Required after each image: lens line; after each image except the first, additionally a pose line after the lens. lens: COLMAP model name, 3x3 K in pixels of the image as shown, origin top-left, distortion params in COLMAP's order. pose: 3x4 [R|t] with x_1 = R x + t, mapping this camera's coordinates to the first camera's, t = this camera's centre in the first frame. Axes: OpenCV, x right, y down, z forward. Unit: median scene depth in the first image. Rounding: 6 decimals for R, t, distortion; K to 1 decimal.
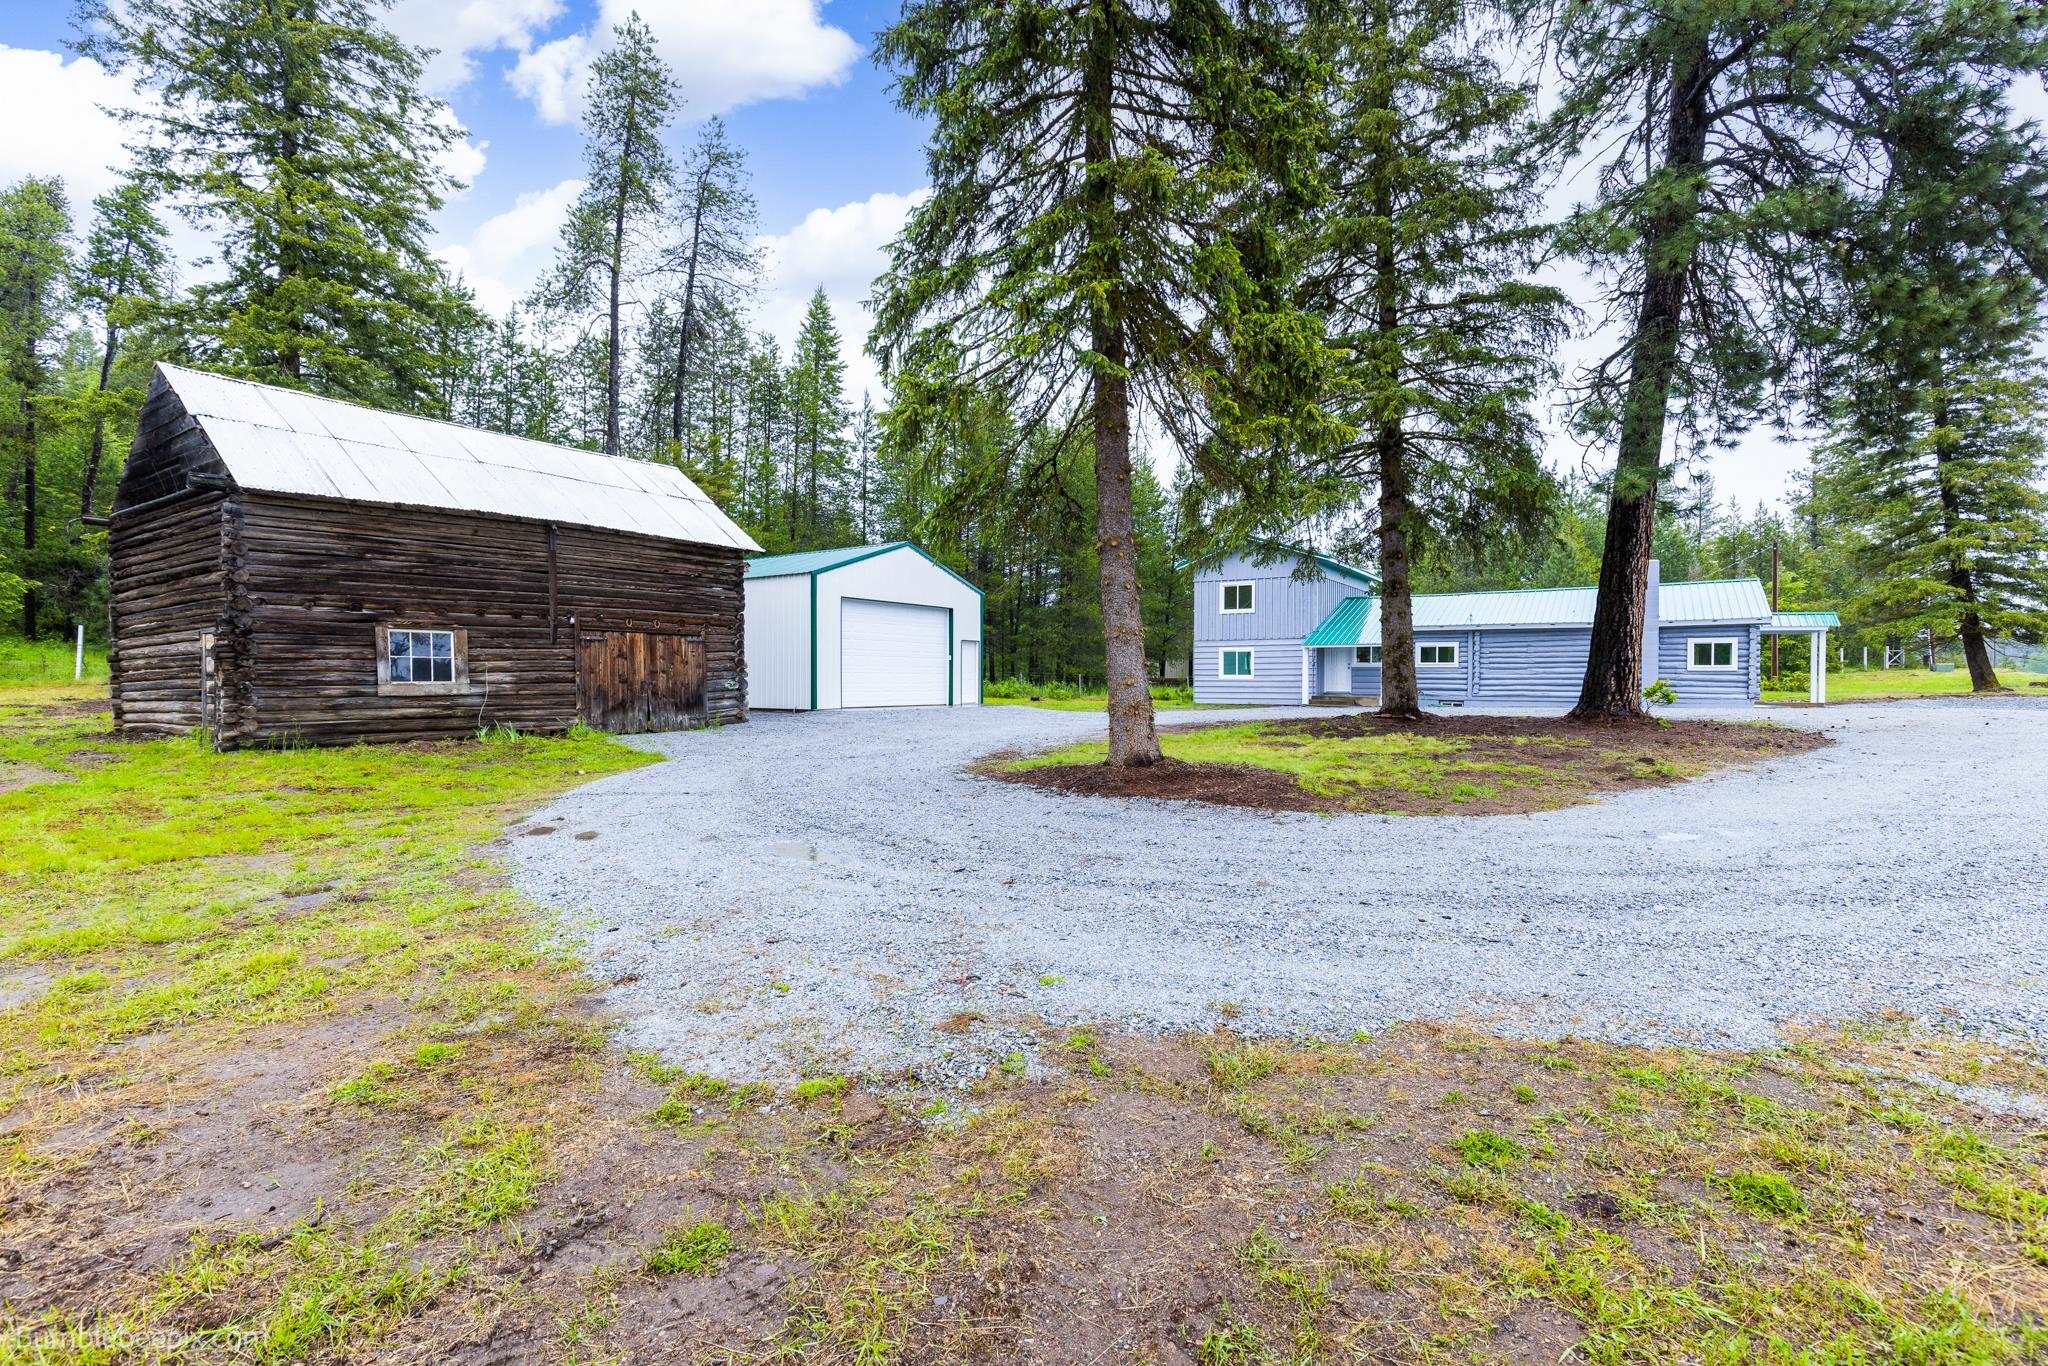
lens RADIAL K [[925.9, 0, 1024.0], [0, 925.9, 683.0], [0, 0, 1]] dist [-0.000761, 0.000501]
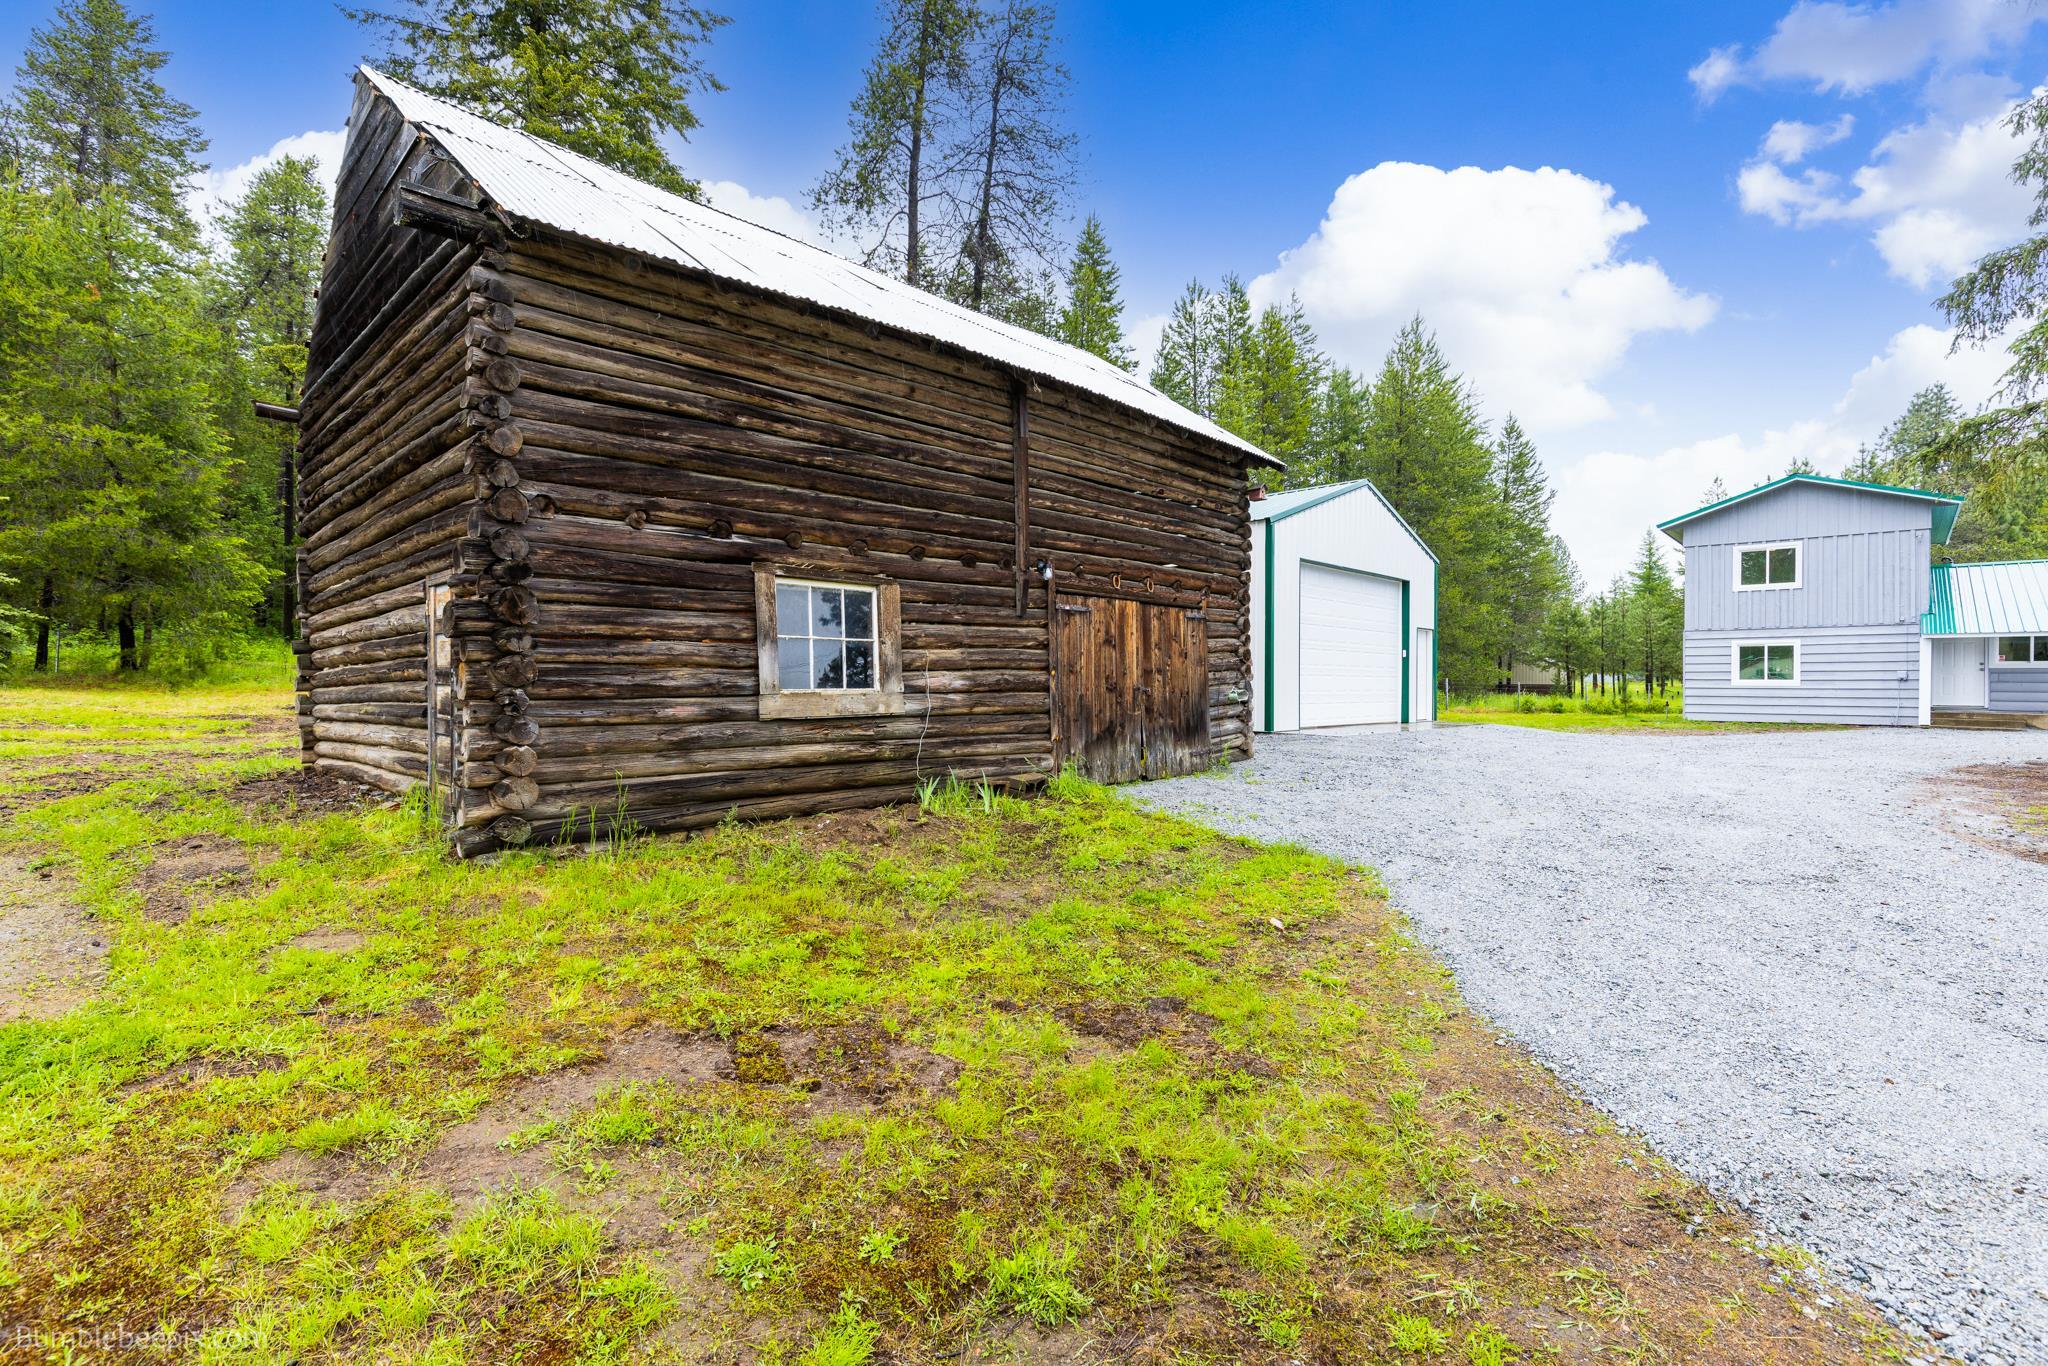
lens RADIAL K [[920.3, 0, 1012.0], [0, 920.3, 685.1], [0, 0, 1]] dist [0.003308, -0.000105]
pose [[0.984366, 0.002691, -0.176113, -0.401971], [-0.003185, 0.999992, -0.002523, -0.002172], [0.176104, 0.003044, 0.984367, 0.462811]]
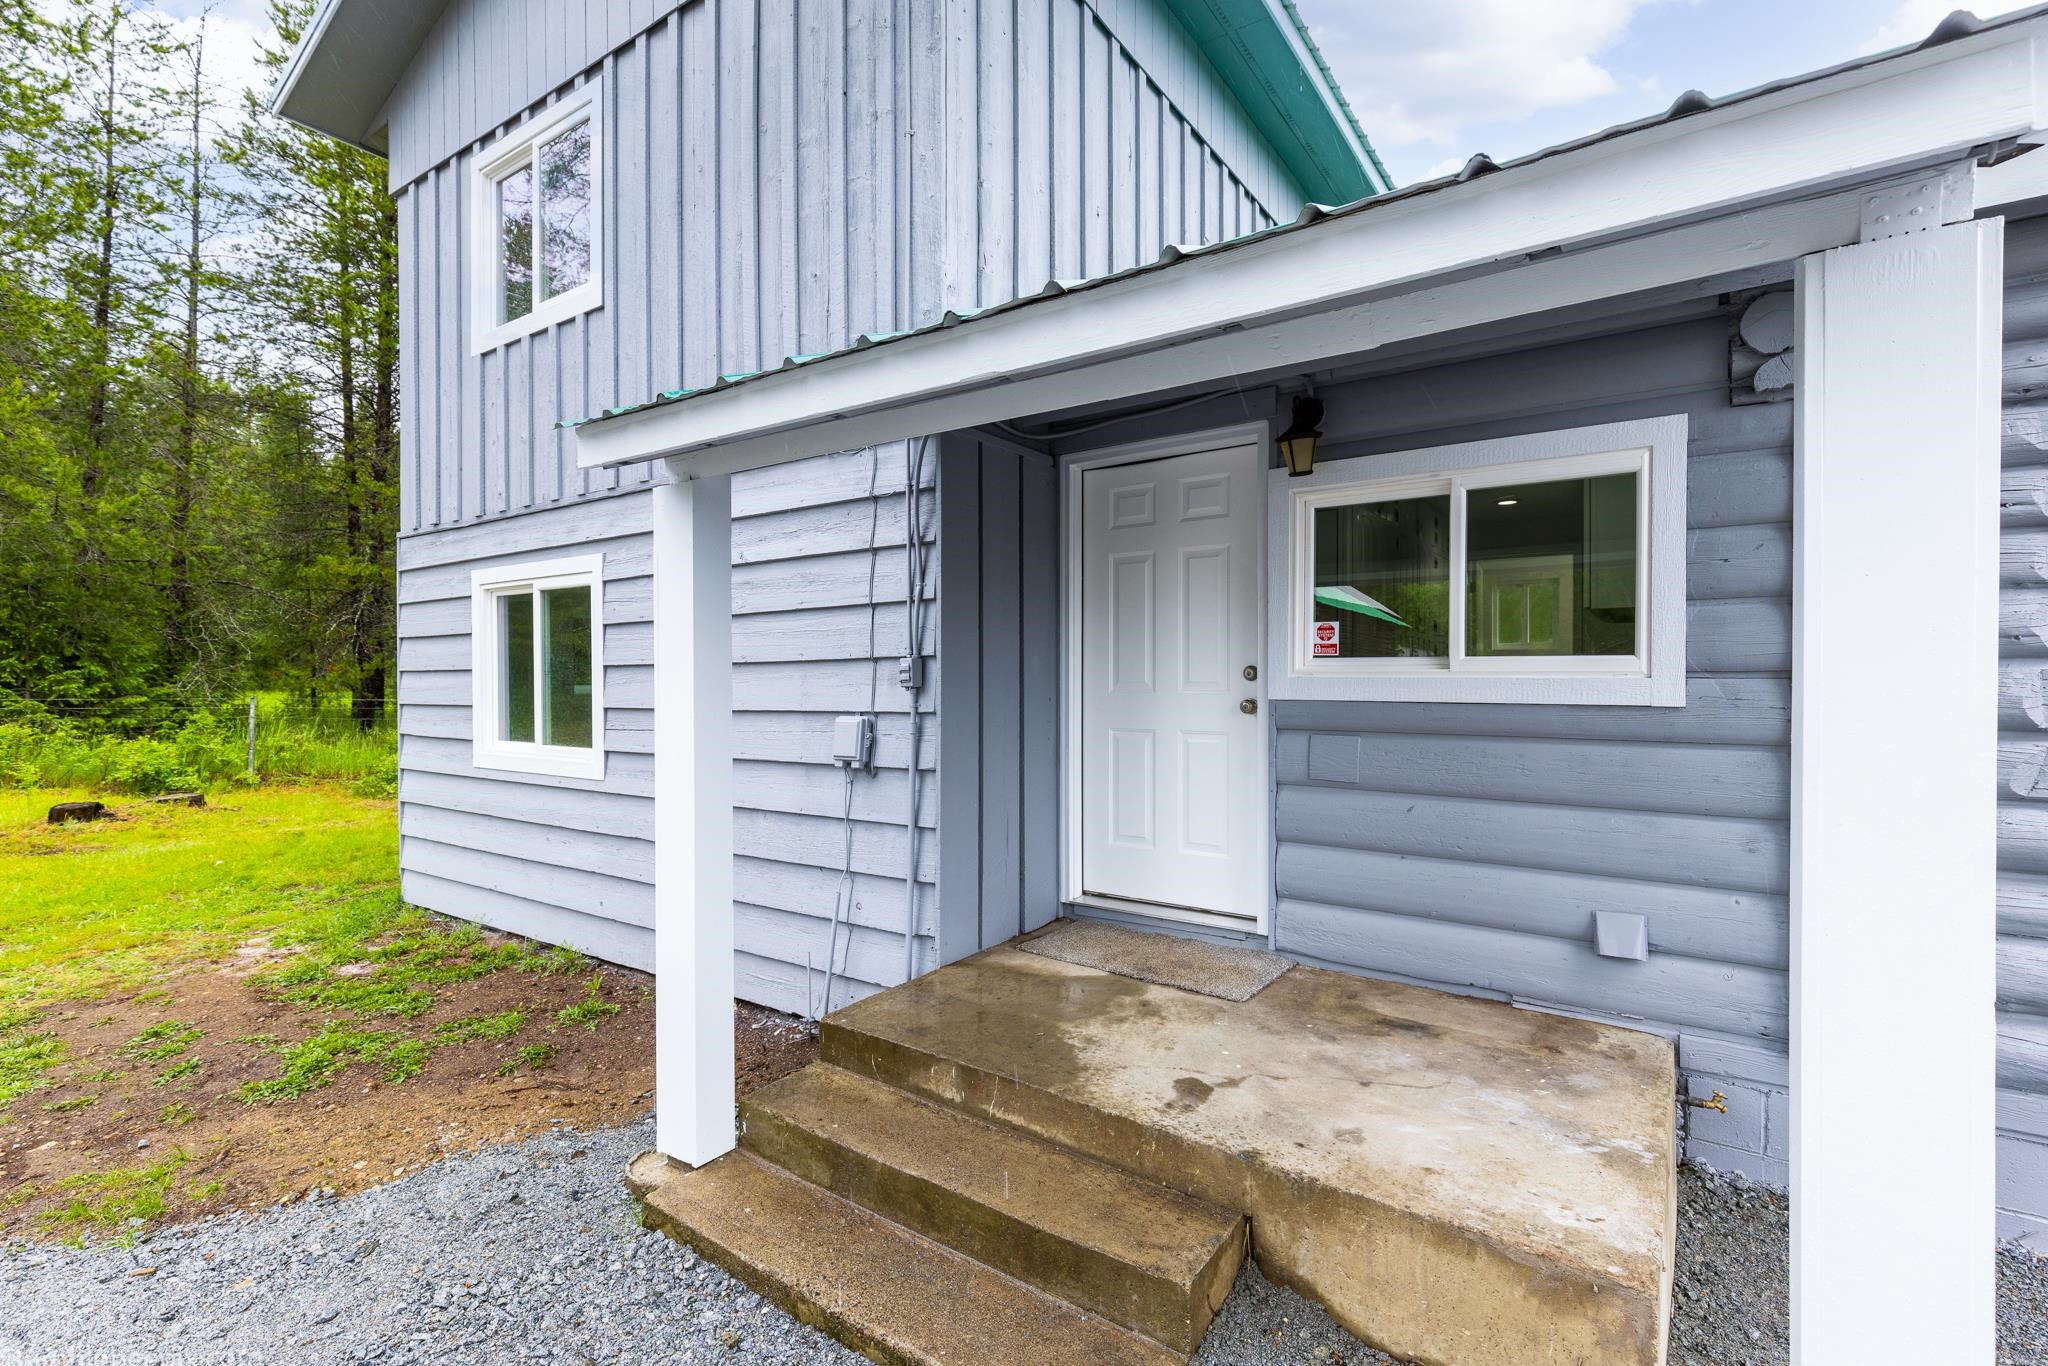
lens RADIAL K [[920.3, 0, 1012.0], [0, 920.3, 685.1], [0, 0, 1]] dist [0.003308, -0.000105]
pose [[0.999950, 0.000160, -0.010035, 0.628108], [-0.000220, 0.999982, -0.006007, -0.034916], [0.010034, 0.006009, 0.999932, 1.721023]]
